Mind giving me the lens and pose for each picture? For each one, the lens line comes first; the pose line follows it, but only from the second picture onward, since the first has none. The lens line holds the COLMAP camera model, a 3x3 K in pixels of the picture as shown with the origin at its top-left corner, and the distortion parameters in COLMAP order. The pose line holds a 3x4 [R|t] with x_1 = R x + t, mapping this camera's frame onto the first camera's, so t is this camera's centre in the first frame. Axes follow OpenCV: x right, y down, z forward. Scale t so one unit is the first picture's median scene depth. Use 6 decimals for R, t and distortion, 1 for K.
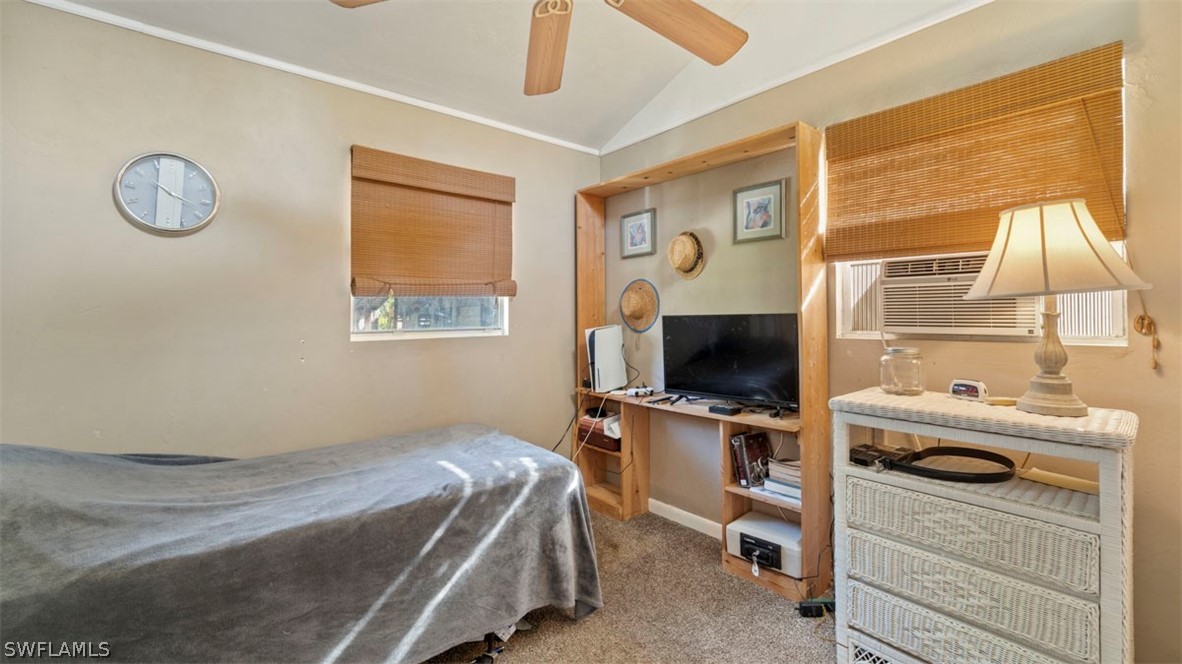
lens RADIAL K [[481.1, 0, 588.0], [0, 481.1, 320.4], [0, 0, 1]] dist [0.000201, -0.000119]
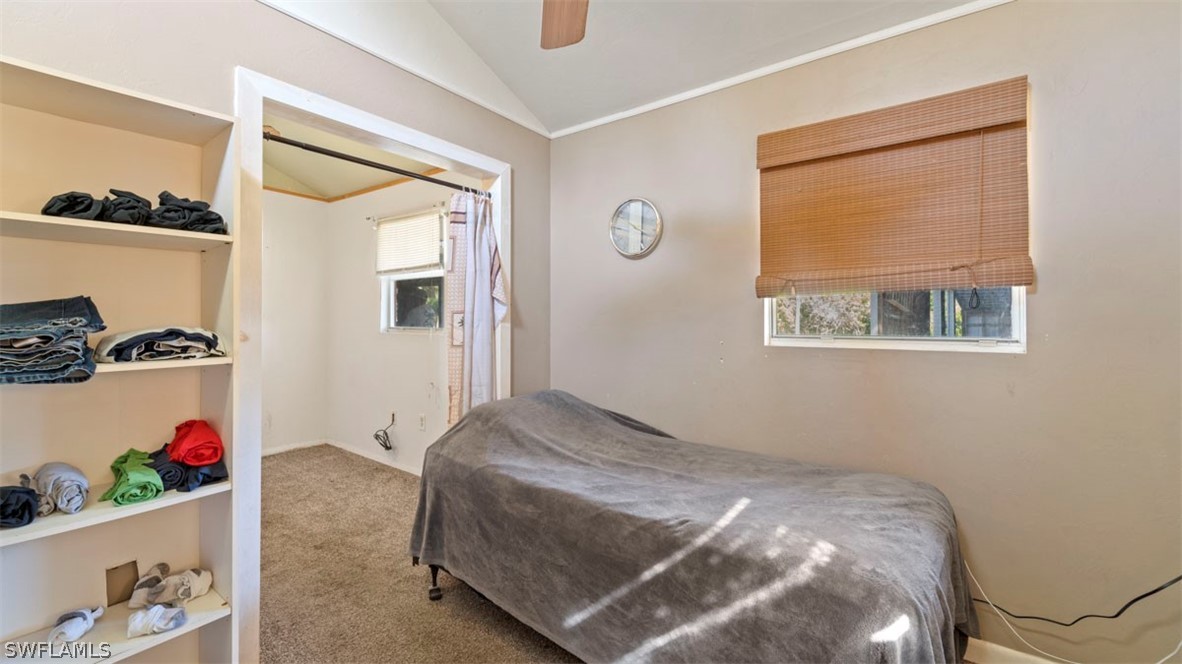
lens RADIAL K [[481.1, 0, 588.0], [0, 481.1, 320.4], [0, 0, 1]] dist [0.000201, -0.000119]
pose [[0.228114, 0.006990, -0.973609, 0.497244], [-0.015600, 0.999872, 0.003524, -0.005106], [0.973509, 0.014384, 0.228194, 0.664045]]
